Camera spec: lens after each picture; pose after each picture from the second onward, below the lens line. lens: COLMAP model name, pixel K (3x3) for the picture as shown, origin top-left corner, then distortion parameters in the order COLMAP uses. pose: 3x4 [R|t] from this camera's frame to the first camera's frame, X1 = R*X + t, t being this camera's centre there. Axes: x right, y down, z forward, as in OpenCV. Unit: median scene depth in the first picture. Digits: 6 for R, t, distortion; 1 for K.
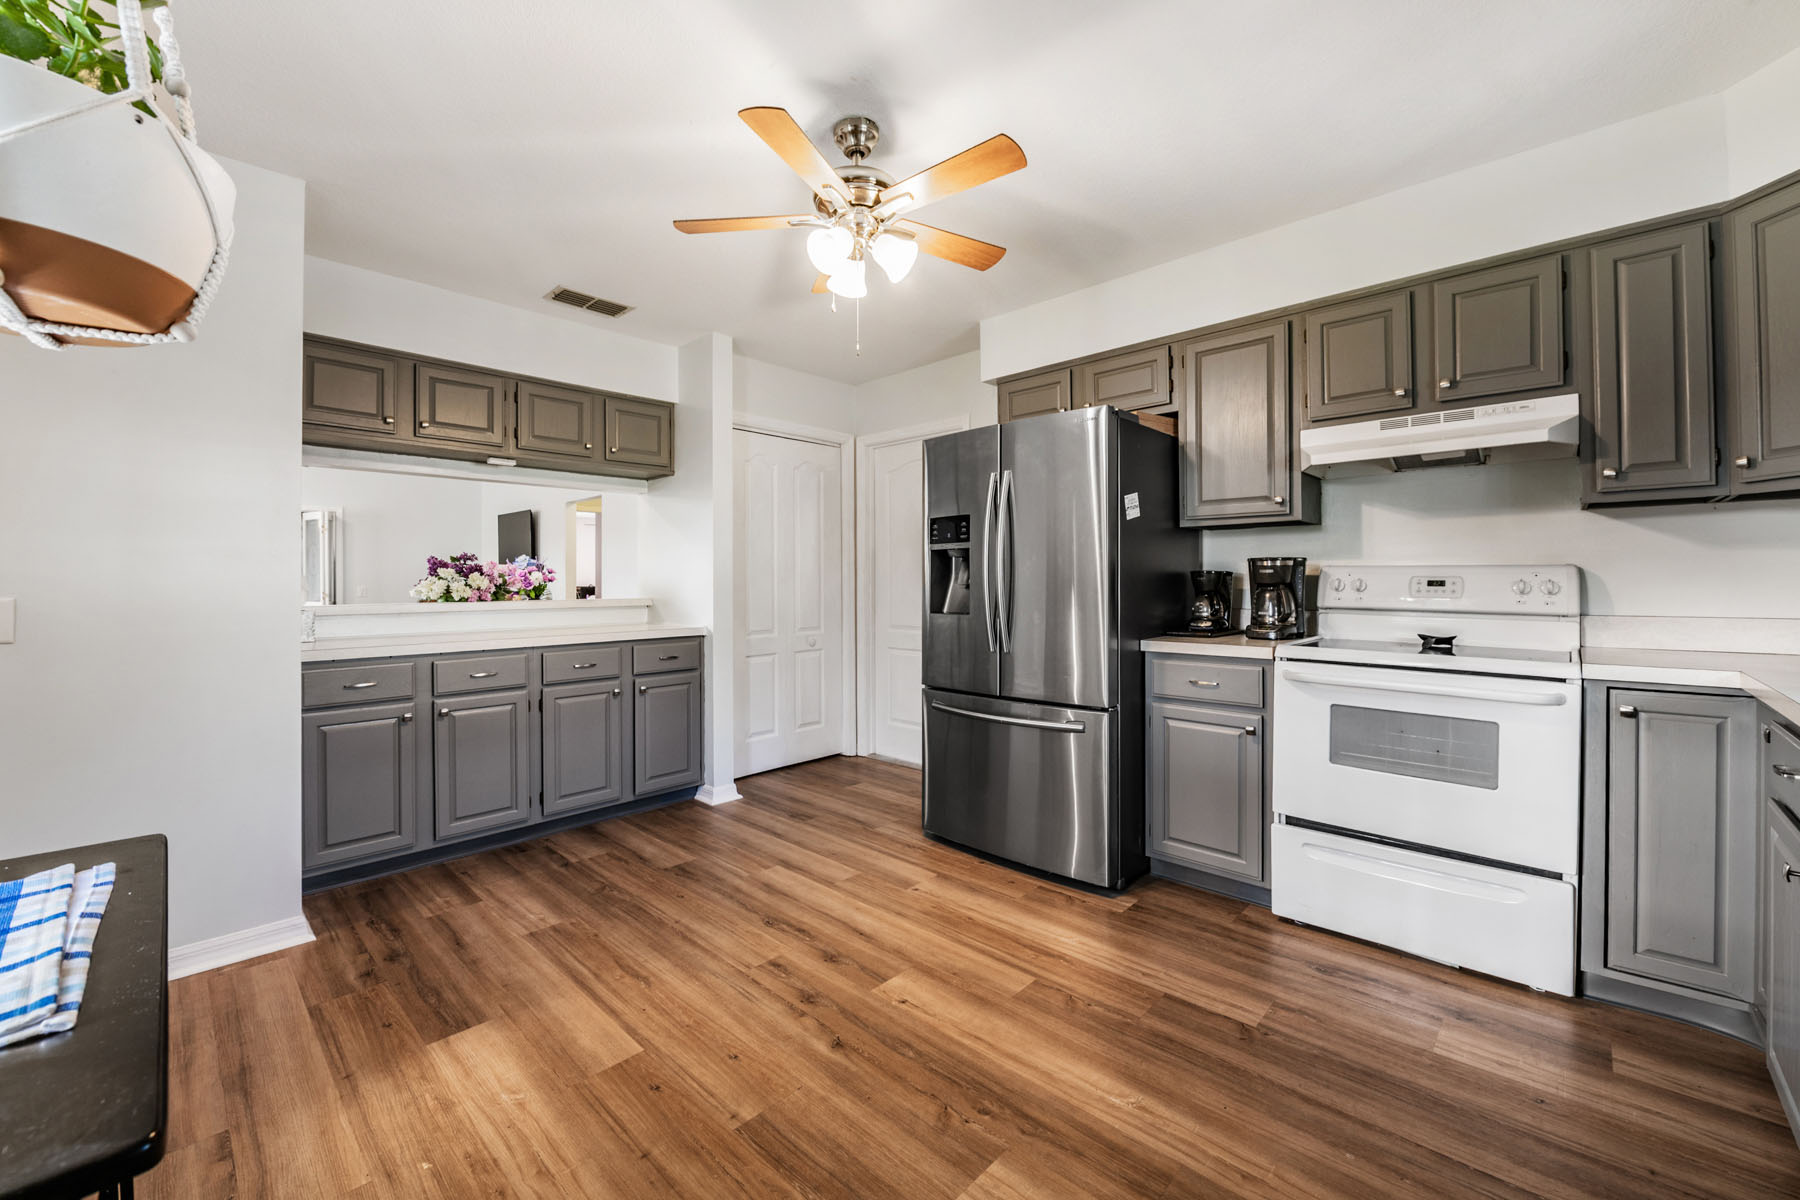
lens RADIAL K [[713.3, 0, 903.4], [0, 713.3, 583.9], [0, 0, 1]] dist [-0.012056, -0.000367]
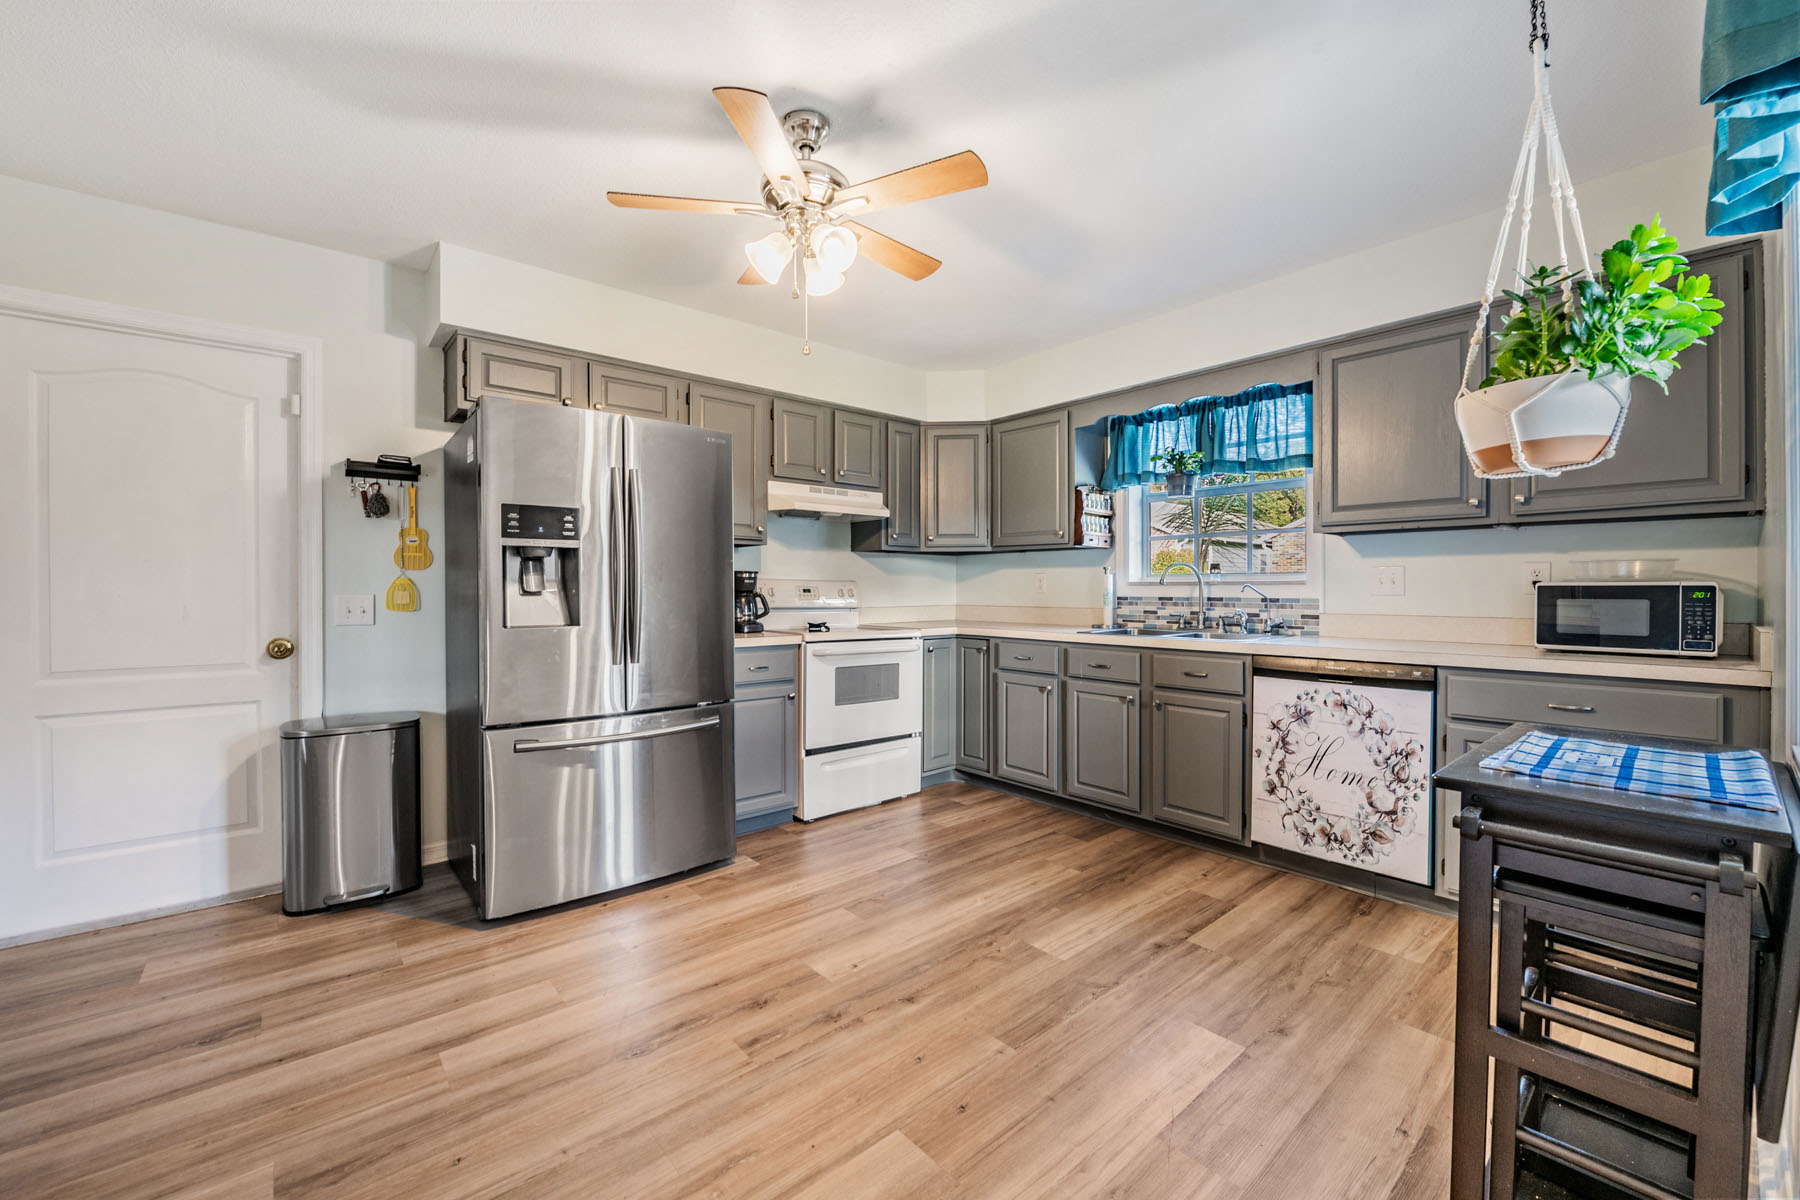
lens RADIAL K [[718.0, 0, 895.4], [0, 718.0, 600.9], [0, 0, 1]] dist [-0.010993, -0.000179]
pose [[0.100479, -0.011056, 0.994878, -0.899564], [0.000634, 0.999939, 0.011048, 0.004721], [-0.994939, -0.000479, 0.100480, 0.674863]]
